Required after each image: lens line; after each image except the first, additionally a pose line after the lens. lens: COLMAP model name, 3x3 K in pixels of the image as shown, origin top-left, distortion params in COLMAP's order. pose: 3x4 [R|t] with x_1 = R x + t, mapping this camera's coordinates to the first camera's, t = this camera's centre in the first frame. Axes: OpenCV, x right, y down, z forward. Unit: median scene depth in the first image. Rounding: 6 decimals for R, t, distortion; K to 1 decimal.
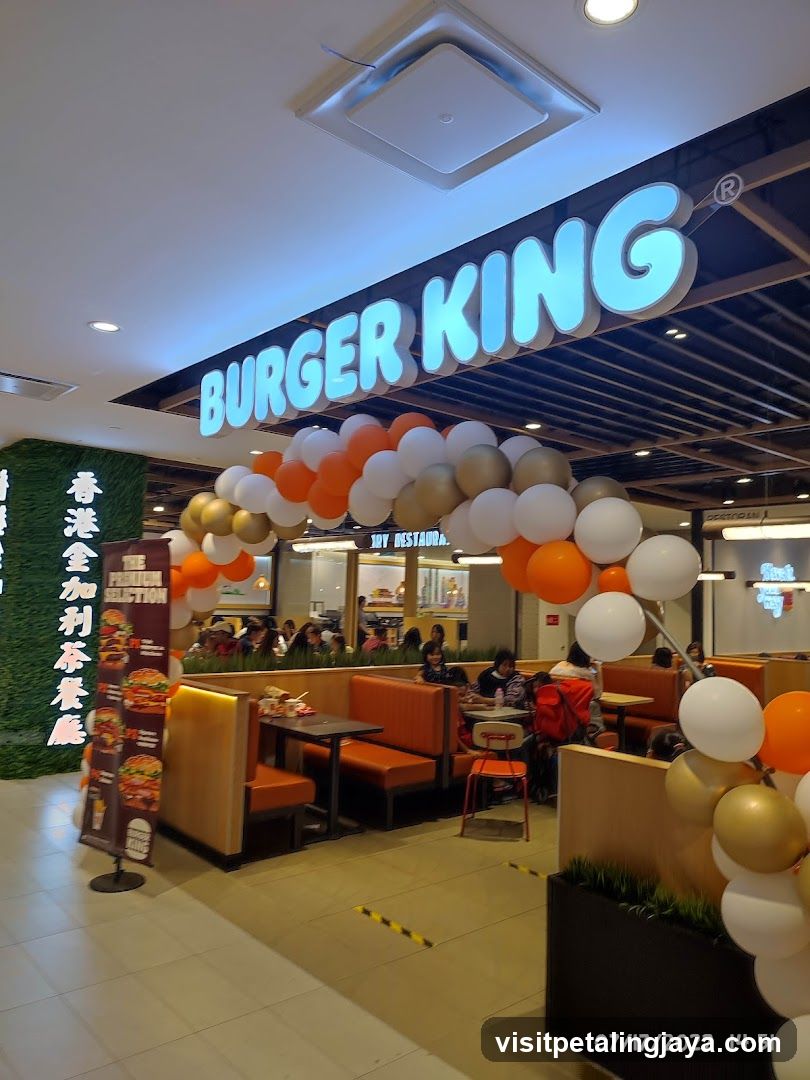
lens RADIAL K [[788.3, 0, 405.4], [0, 788.3, 544.8], [0, 0, 1]] dist [0.001760, -0.044607]
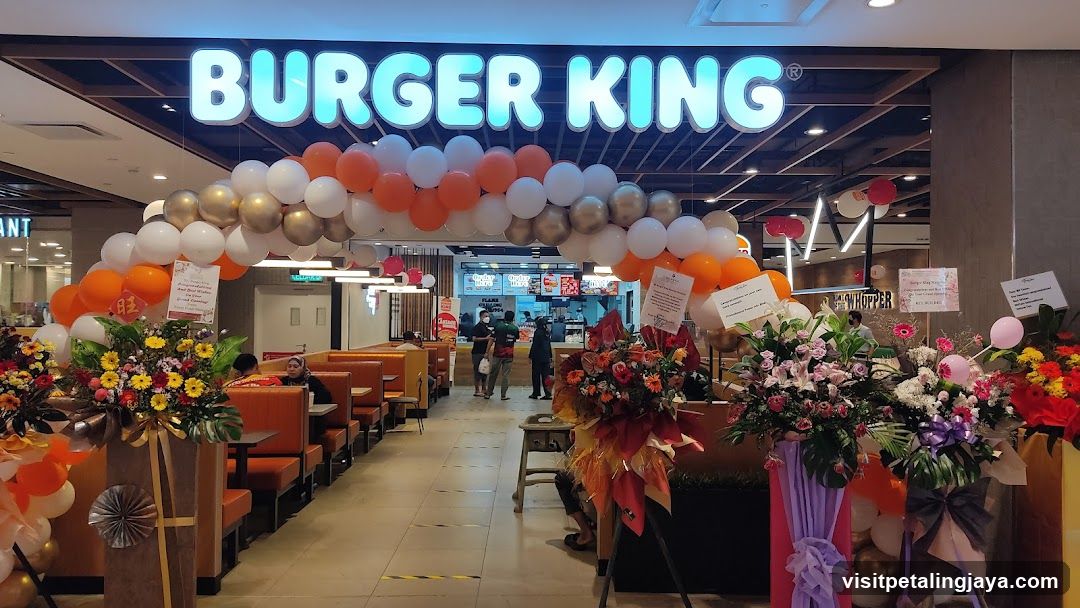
lens RADIAL K [[824.5, 0, 540.0], [0, 824.5, 304.0], [0, 0, 1]] dist [0.013960, -0.002421]
pose [[0.639704, -0.013682, 0.768500, -0.941990], [-0.039342, 0.997948, 0.050516, 0.007762], [-0.767614, -0.062549, 0.637853, 0.125490]]
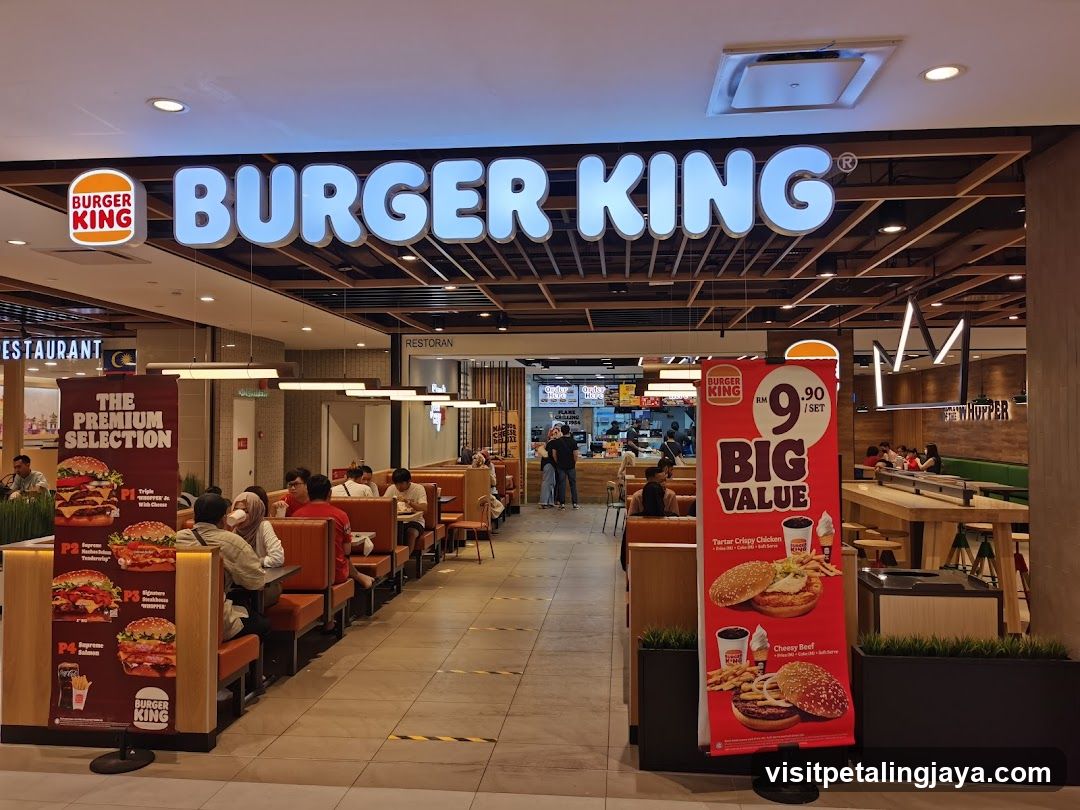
lens RADIAL K [[835.3, 0, 536.4], [0, 835.3, 400.6], [0, 0, 1]] dist [0.006506, 0.003481]
pose [[0.731477, -0.013167, 0.681738, -0.757963], [-0.023870, 0.998706, 0.044901, -0.028665], [-0.681448, -0.049117, 0.730217, 0.123138]]
